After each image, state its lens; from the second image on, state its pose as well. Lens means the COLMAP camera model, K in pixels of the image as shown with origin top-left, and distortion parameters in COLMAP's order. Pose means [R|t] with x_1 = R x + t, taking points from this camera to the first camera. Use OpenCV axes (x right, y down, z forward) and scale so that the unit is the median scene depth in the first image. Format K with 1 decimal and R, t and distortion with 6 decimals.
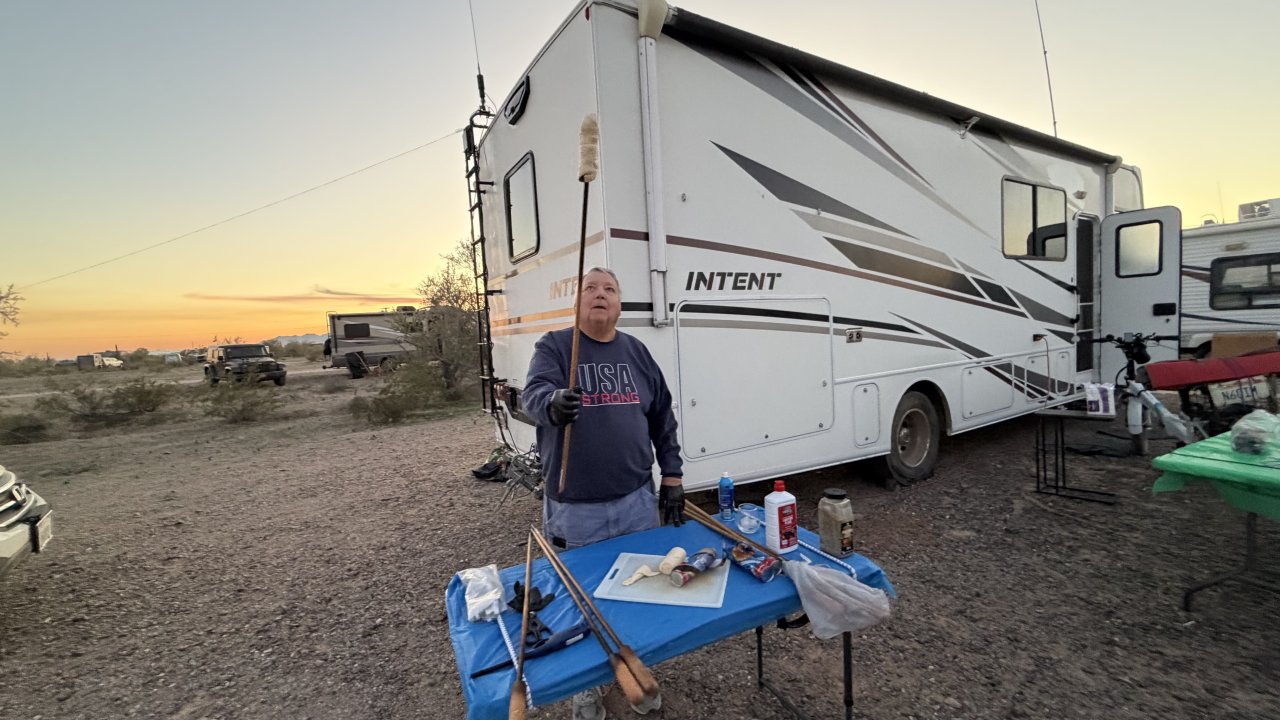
lens RADIAL K [[500.0, 0, 640.0], [0, 500.0, 360.0], [0, 0, 1]] dist [0.000004, 0.000033]
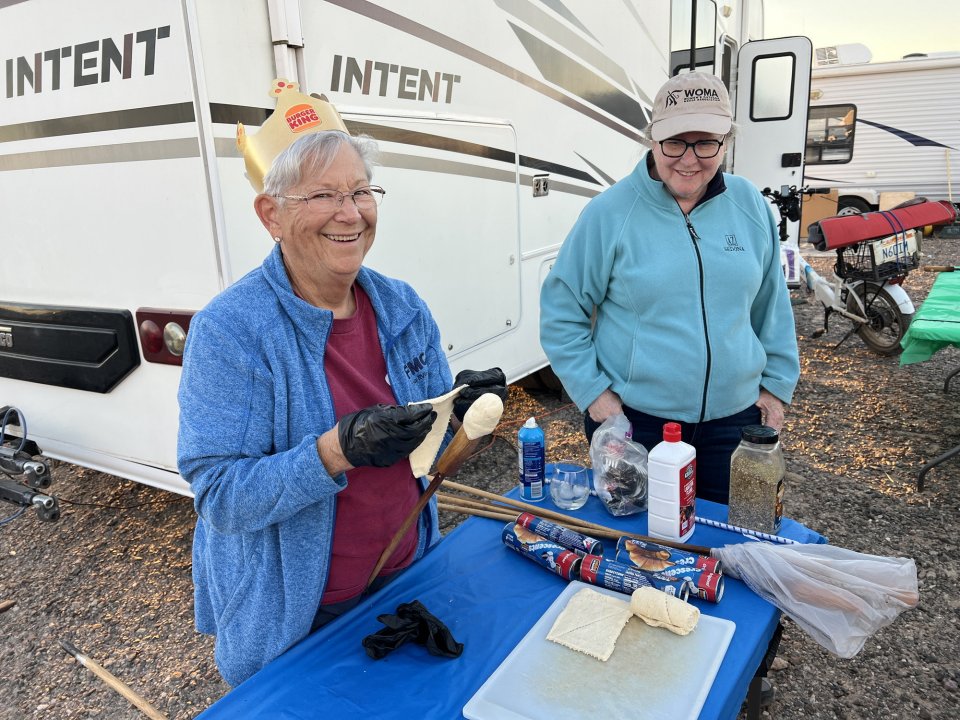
lens RADIAL K [[717.8, 0, 480.0], [0, 717.8, 360.0], [0, 0, 1]] dist [0.022112, -0.005148]
pose [[0.878053, -0.109629, 0.465837, -0.119415], [0.028752, 0.983734, 0.177315, 0.007802], [-0.477699, -0.142299, 0.866923, 0.169597]]
